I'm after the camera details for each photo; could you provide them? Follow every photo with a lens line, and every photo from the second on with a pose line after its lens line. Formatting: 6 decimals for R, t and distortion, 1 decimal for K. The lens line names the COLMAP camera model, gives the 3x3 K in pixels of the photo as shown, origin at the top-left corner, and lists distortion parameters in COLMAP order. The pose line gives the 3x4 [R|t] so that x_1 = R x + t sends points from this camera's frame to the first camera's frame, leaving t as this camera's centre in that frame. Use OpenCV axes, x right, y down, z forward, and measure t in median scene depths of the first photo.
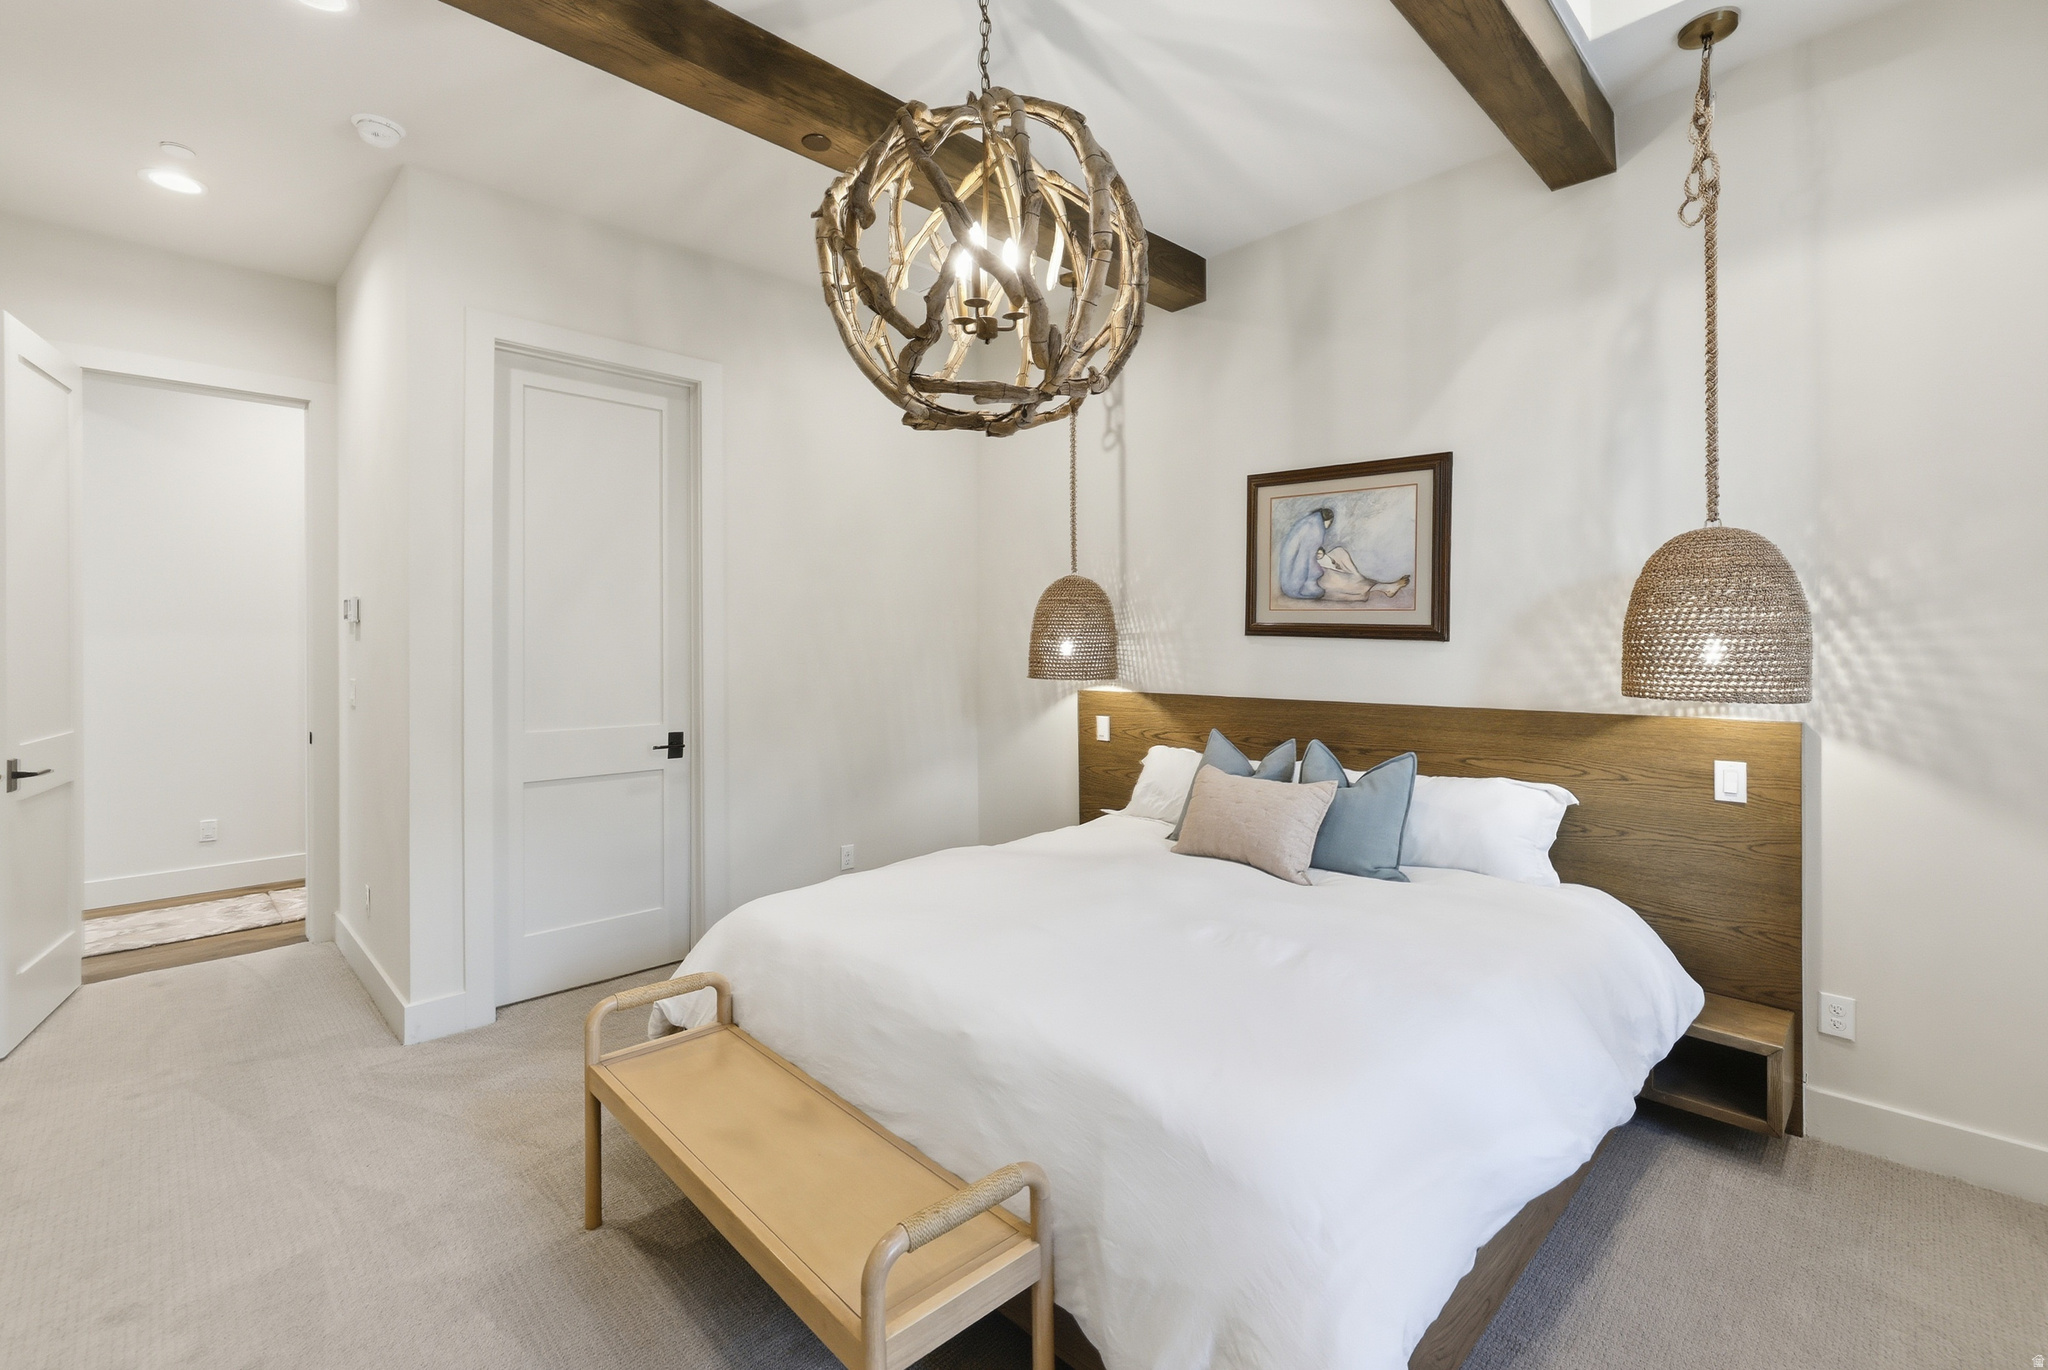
lens RADIAL K [[890.1, 0, 1019.5], [0, 890.1, 664.7], [0, 0, 1]] dist [-0.002296, -0.000553]
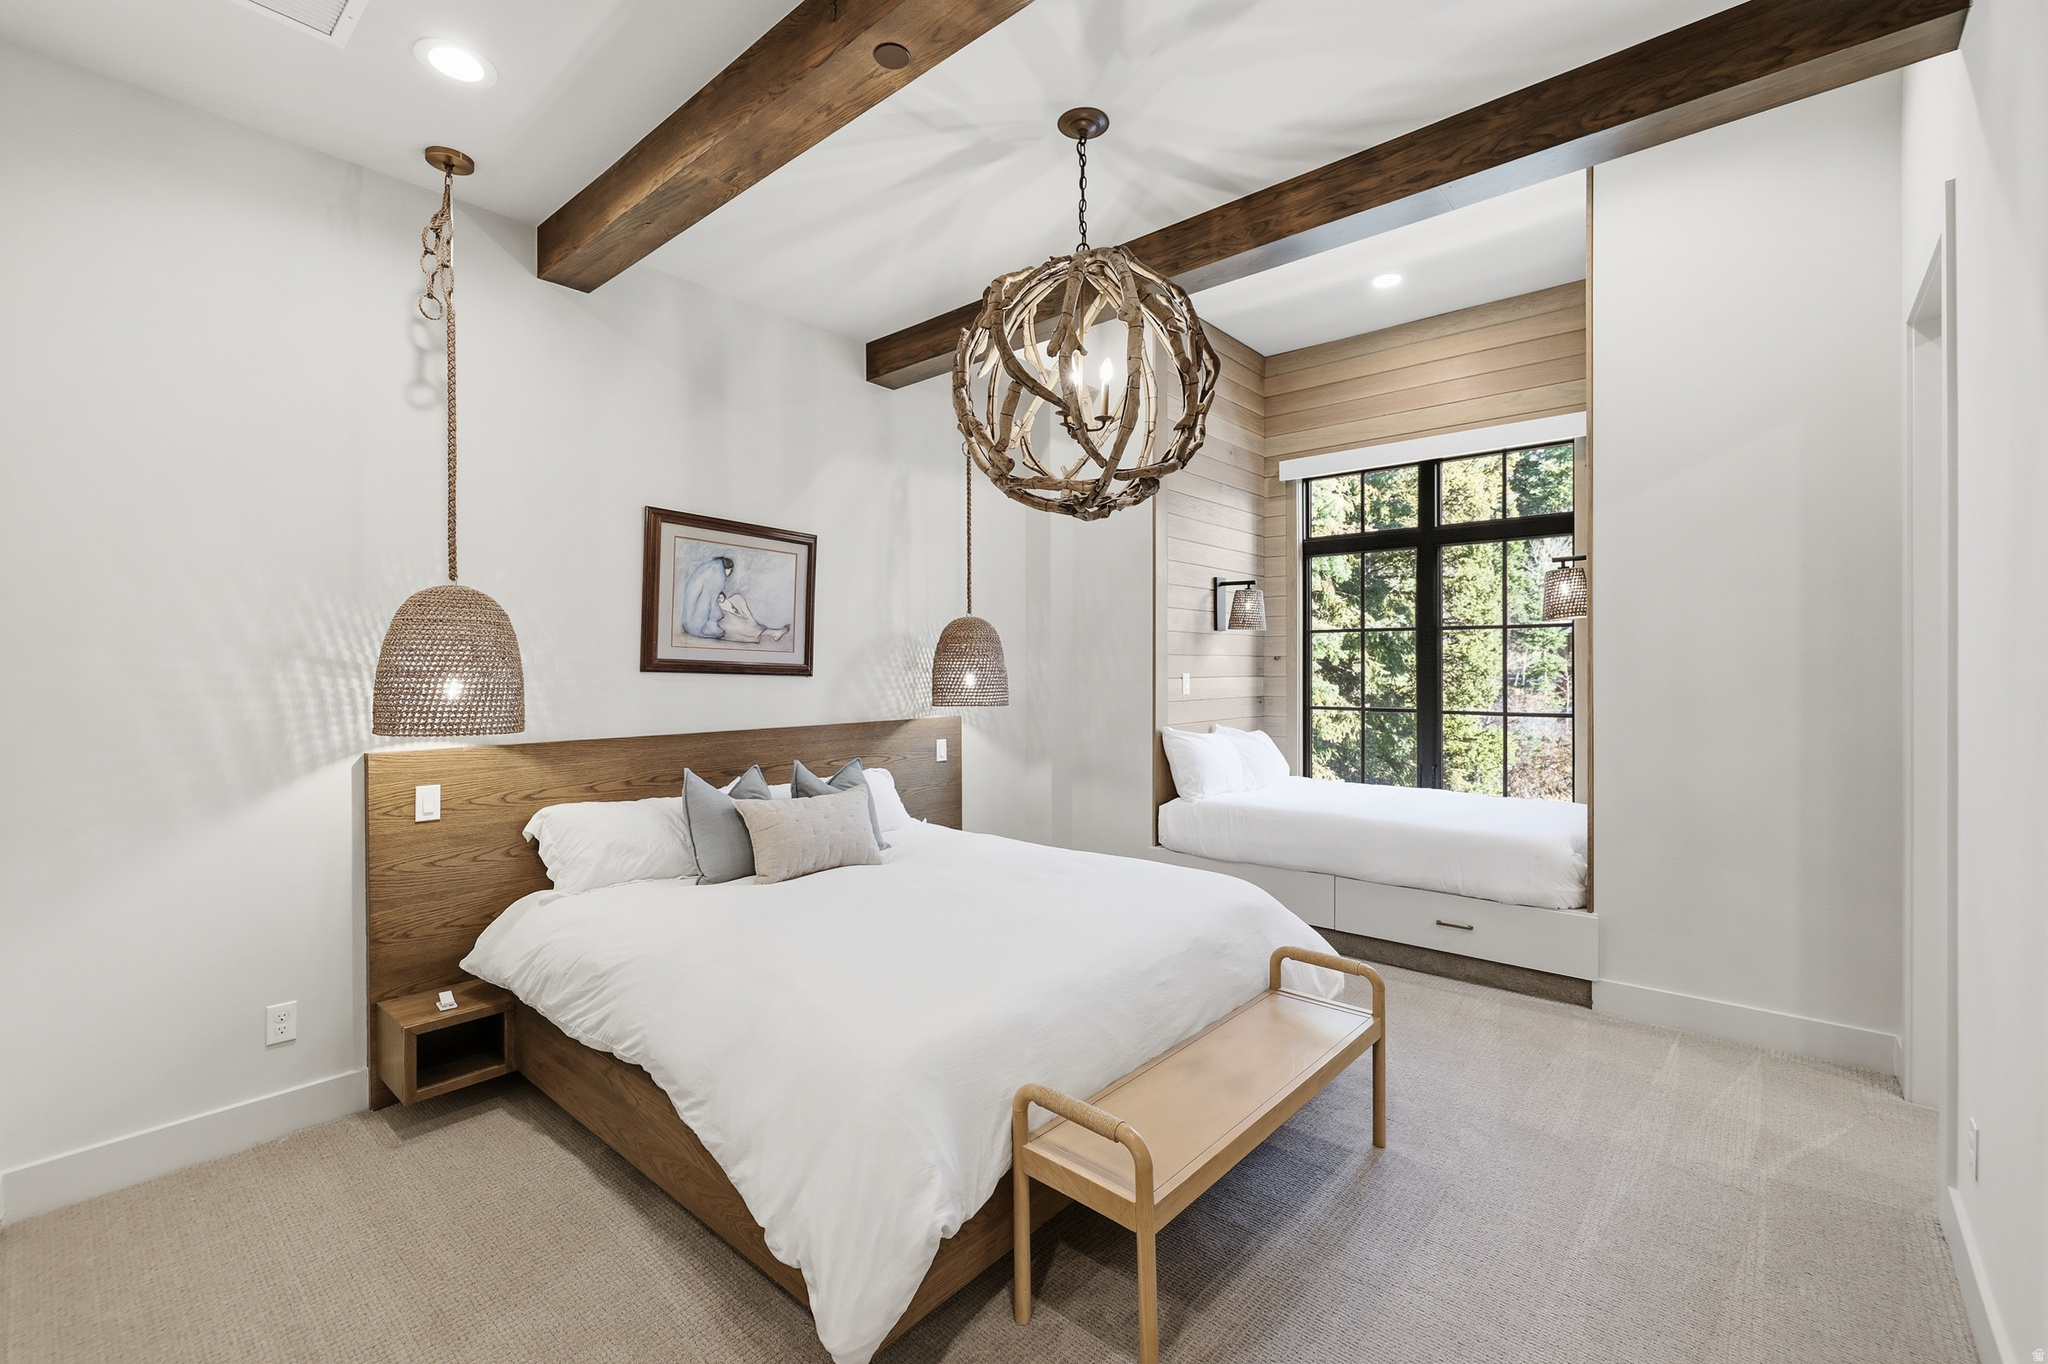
lens RADIAL K [[868.3, 0, 1023.9], [0, 868.3, 681.8], [0, 0, 1]] dist [-0.001231, -0.000084]
pose [[-0.079260, -0.005676, 0.996838, -0.768371], [0.033850, 0.999392, 0.008382, -0.016873], [-0.996279, 0.034407, -0.079019, 0.718229]]
